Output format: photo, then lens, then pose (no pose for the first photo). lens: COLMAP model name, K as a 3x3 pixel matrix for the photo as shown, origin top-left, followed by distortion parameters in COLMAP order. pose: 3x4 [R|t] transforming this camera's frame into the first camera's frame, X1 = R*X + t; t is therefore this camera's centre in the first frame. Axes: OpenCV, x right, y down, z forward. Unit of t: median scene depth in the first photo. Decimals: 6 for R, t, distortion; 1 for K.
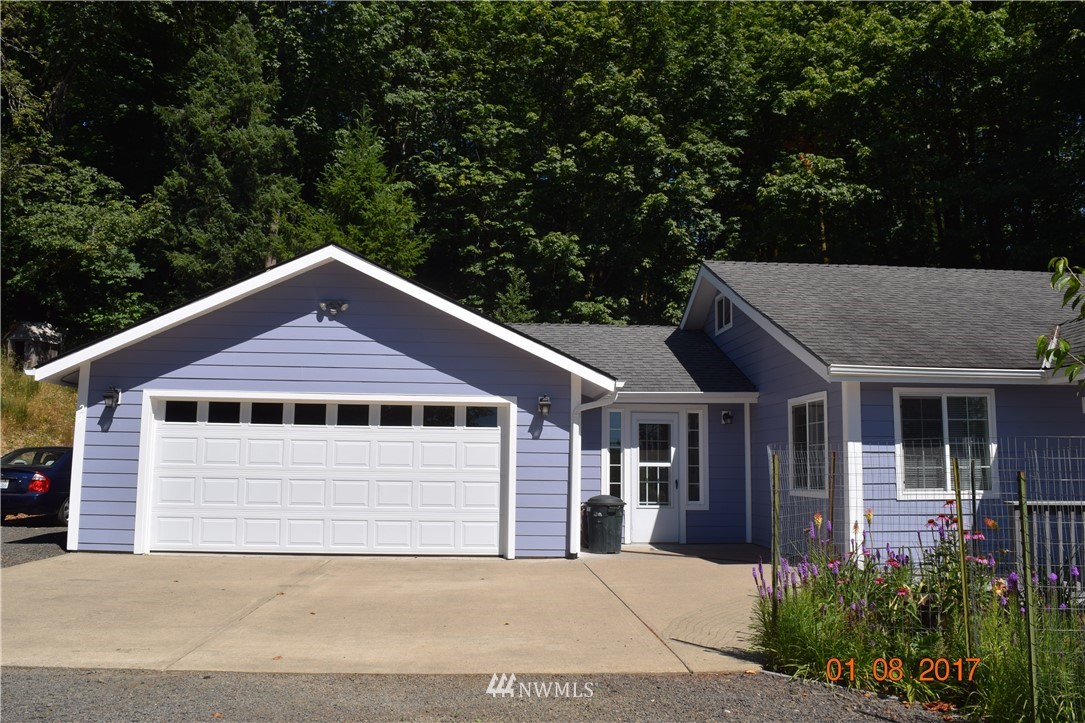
lens RADIAL K [[843.2, 0, 540.2], [0, 843.2, 353.3], [0, 0, 1]] dist [-0.096157, 0.022170]
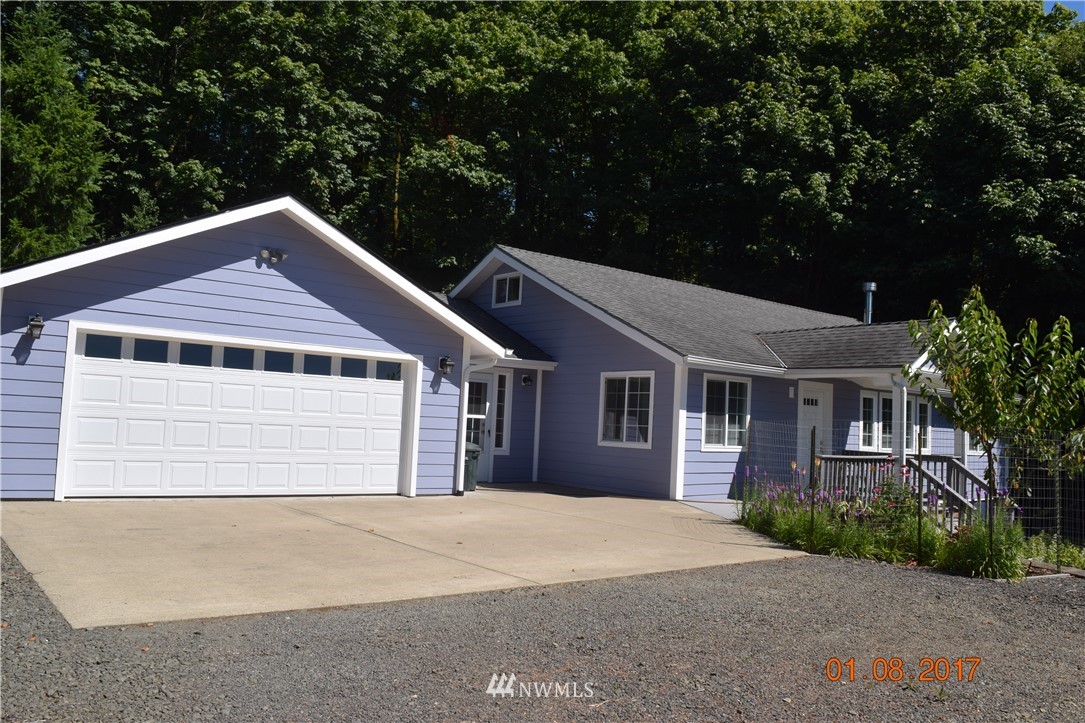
lens RADIAL K [[843.2, 0, 535.4], [0, 843.2, 345.1], [0, 0, 1]] dist [-0.096157, 0.022170]
pose [[0.822306, 0.078873, 0.563554, -0.205610], [-0.112692, 0.993305, 0.025414, -0.003263], [-0.557776, -0.084406, 0.825688, -0.008809]]
